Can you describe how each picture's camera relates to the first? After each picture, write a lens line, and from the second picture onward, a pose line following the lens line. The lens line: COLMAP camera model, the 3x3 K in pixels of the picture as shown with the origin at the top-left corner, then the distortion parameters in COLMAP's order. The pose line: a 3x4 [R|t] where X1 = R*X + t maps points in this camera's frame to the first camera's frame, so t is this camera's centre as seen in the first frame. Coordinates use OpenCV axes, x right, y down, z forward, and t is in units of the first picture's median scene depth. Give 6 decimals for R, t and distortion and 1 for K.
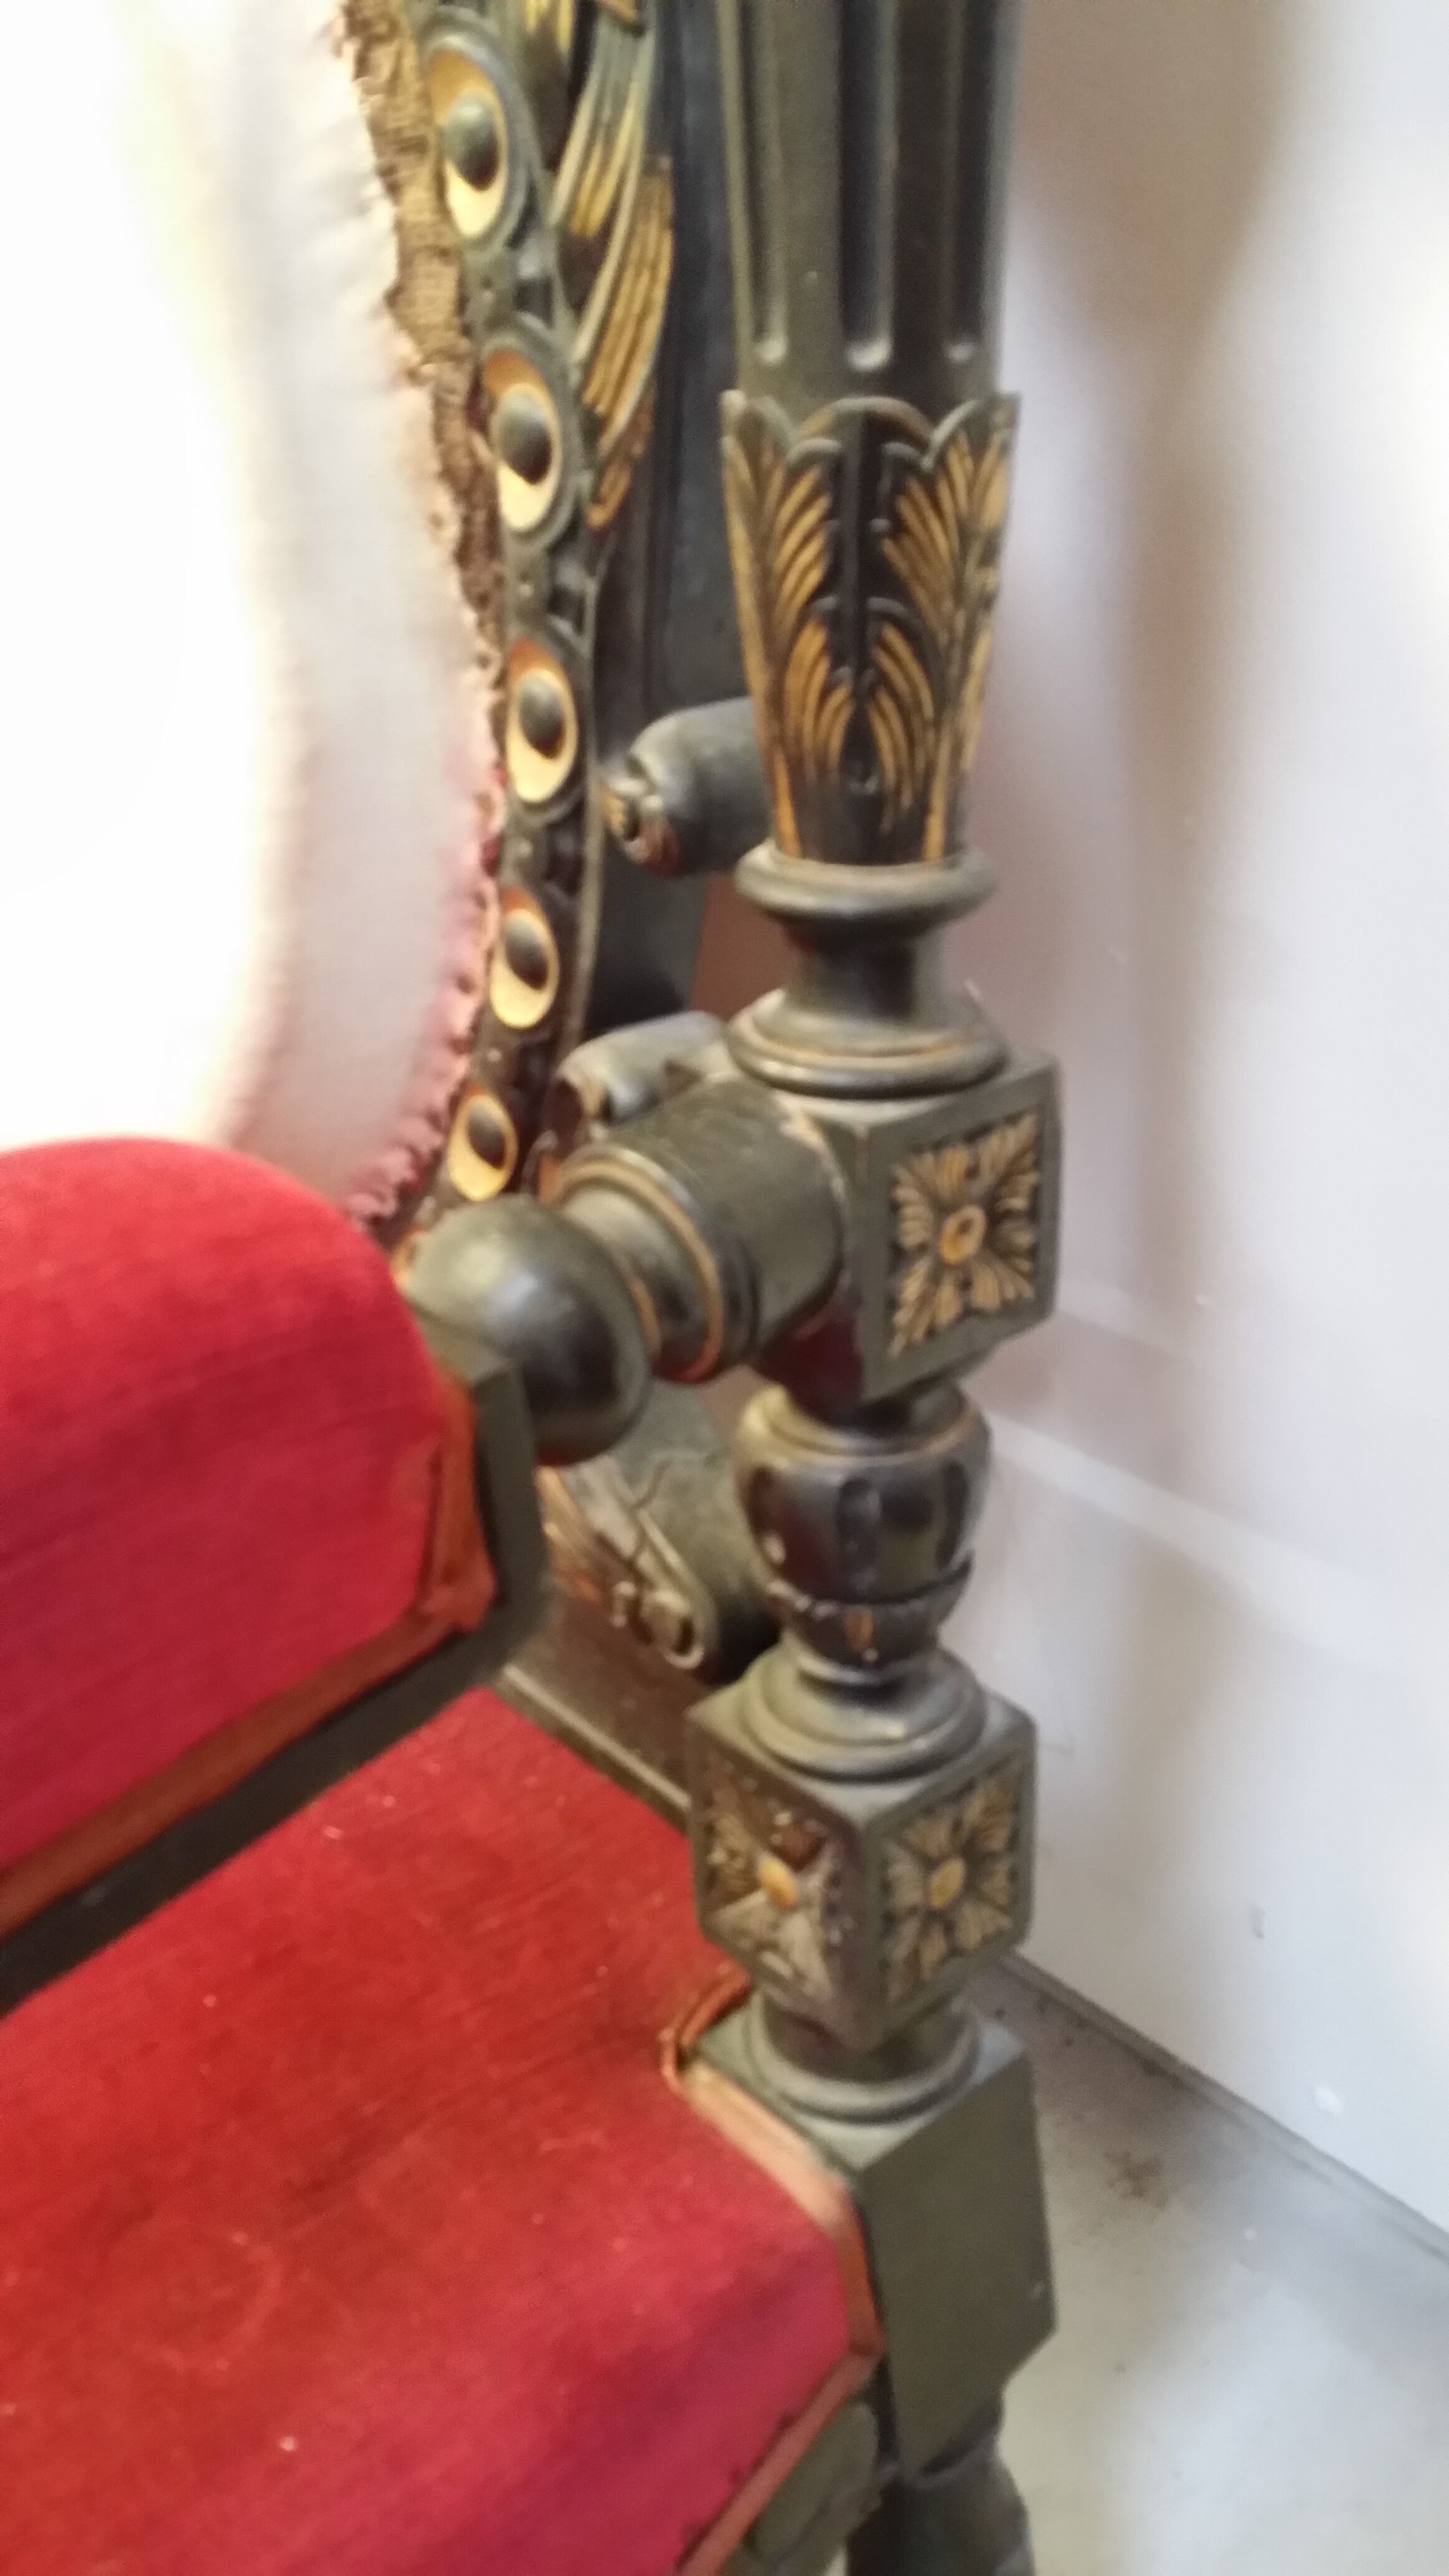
lens RADIAL K [[2298.7, 0, 762.5], [0, 2298.7, 1298.0], [0, 0, 1]] dist [0.105478, -0.231899]
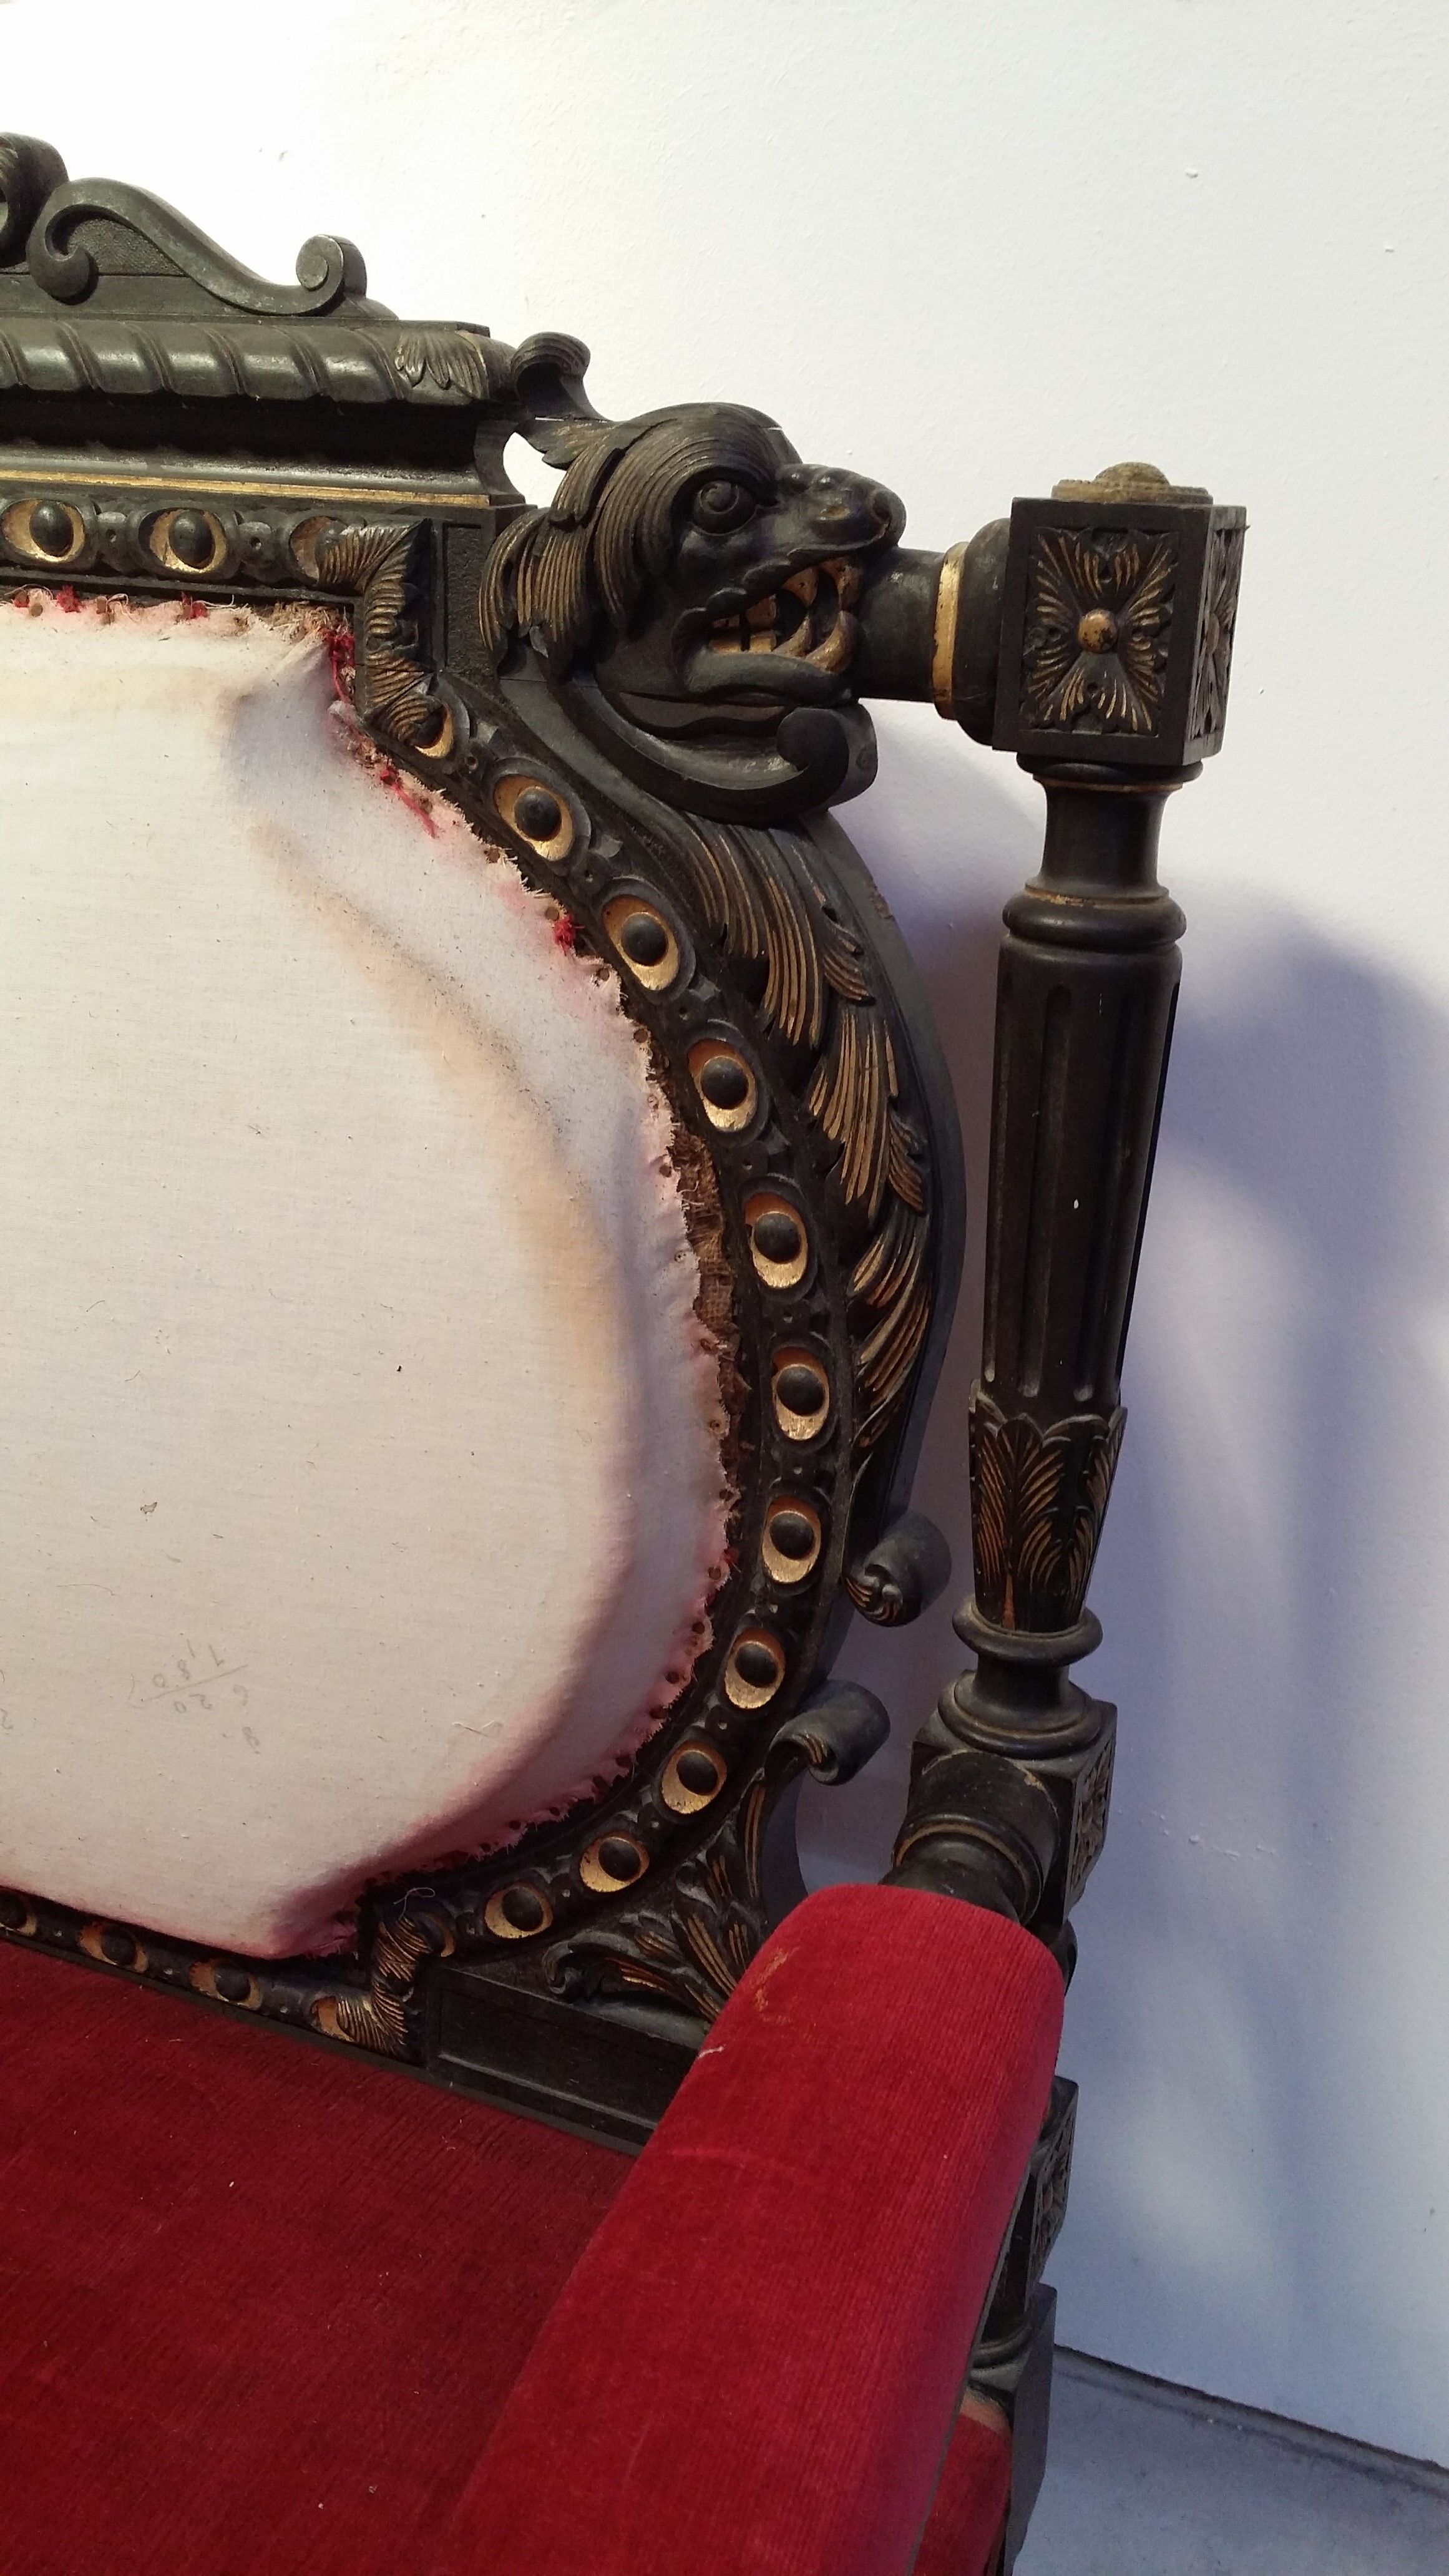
lens RADIAL K [[2317.0, 0, 765.6], [0, 2317.0, 1297.3], [0, 0, 1]] dist [0.125081, -0.327614]
pose [[0.903929, -0.083337, 0.419485, -0.833832], [0.123726, 0.989847, -0.069963, -0.320490], [-0.409396, 0.115143, 0.905062, -0.543587]]
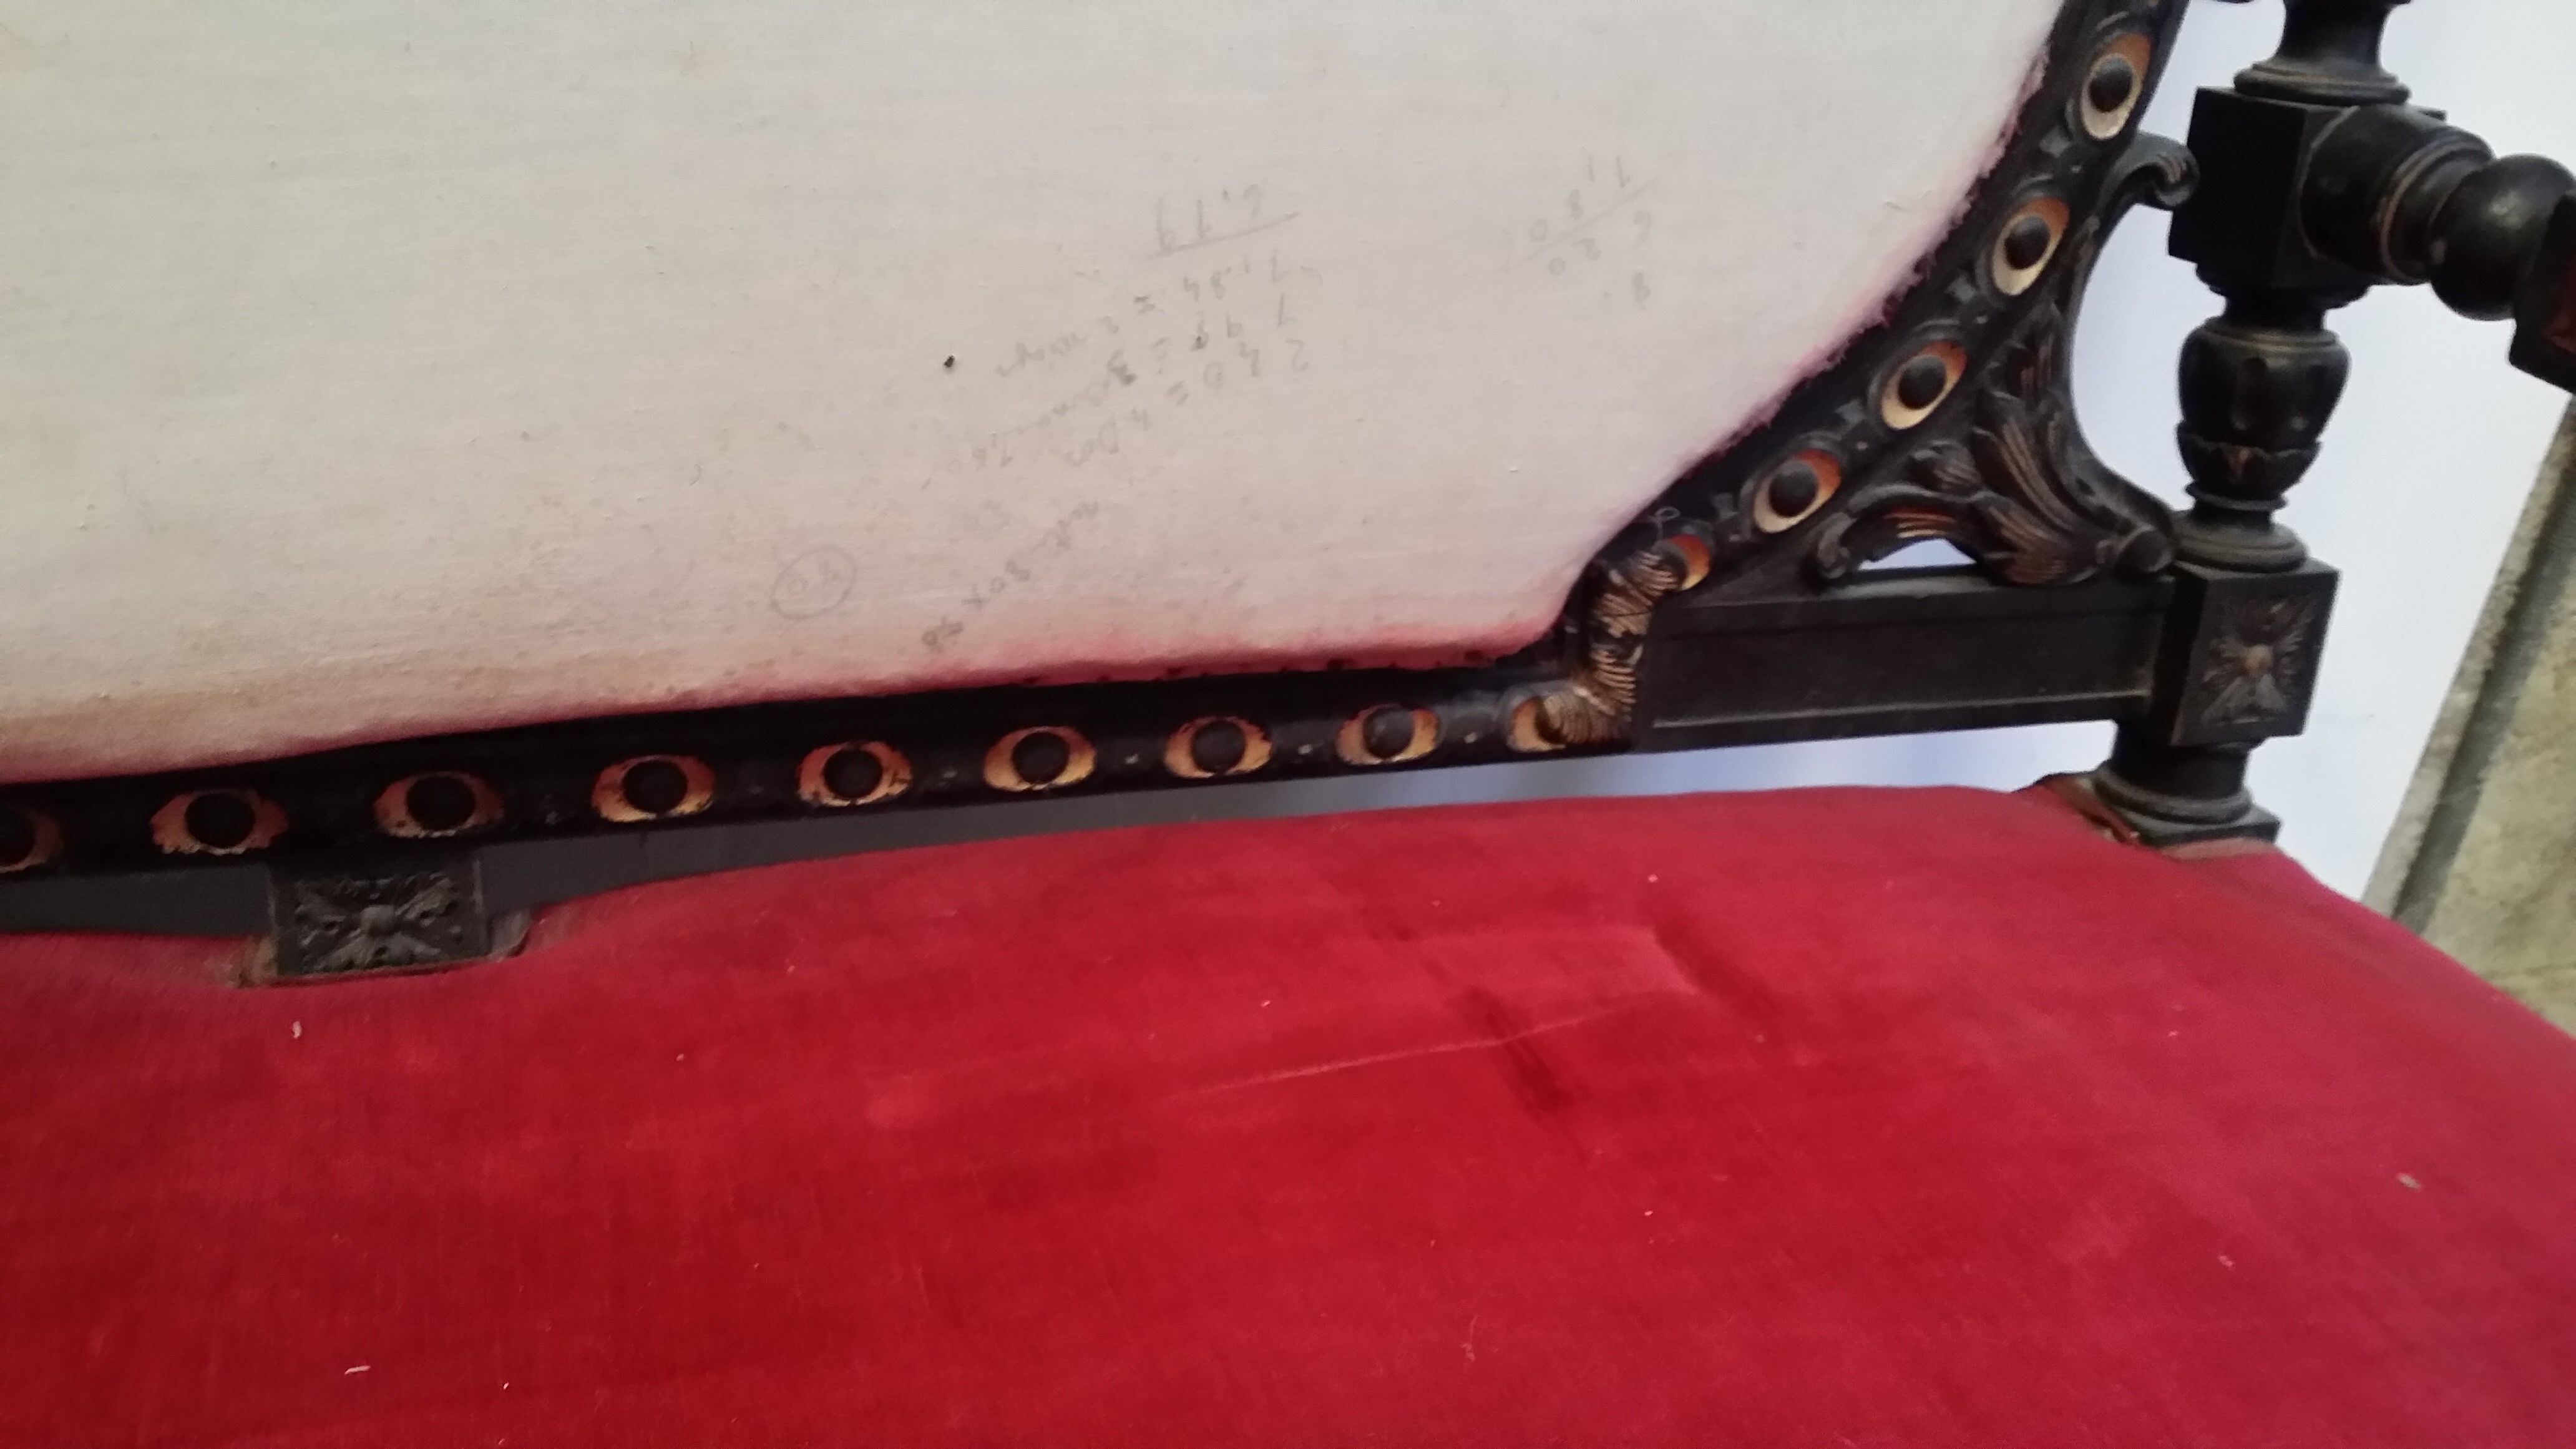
lens RADIAL K [[2338.5, 0, 1298.5], [0, 2338.5, 797.9], [0, 0, 1]] dist [0.131352, -0.343330]
pose [[0.413698, -0.332205, 0.847640, -1.870645], [0.333454, 0.921641, 0.198462, -0.222766], [-0.847150, 0.200546, 0.492056, 0.882501]]
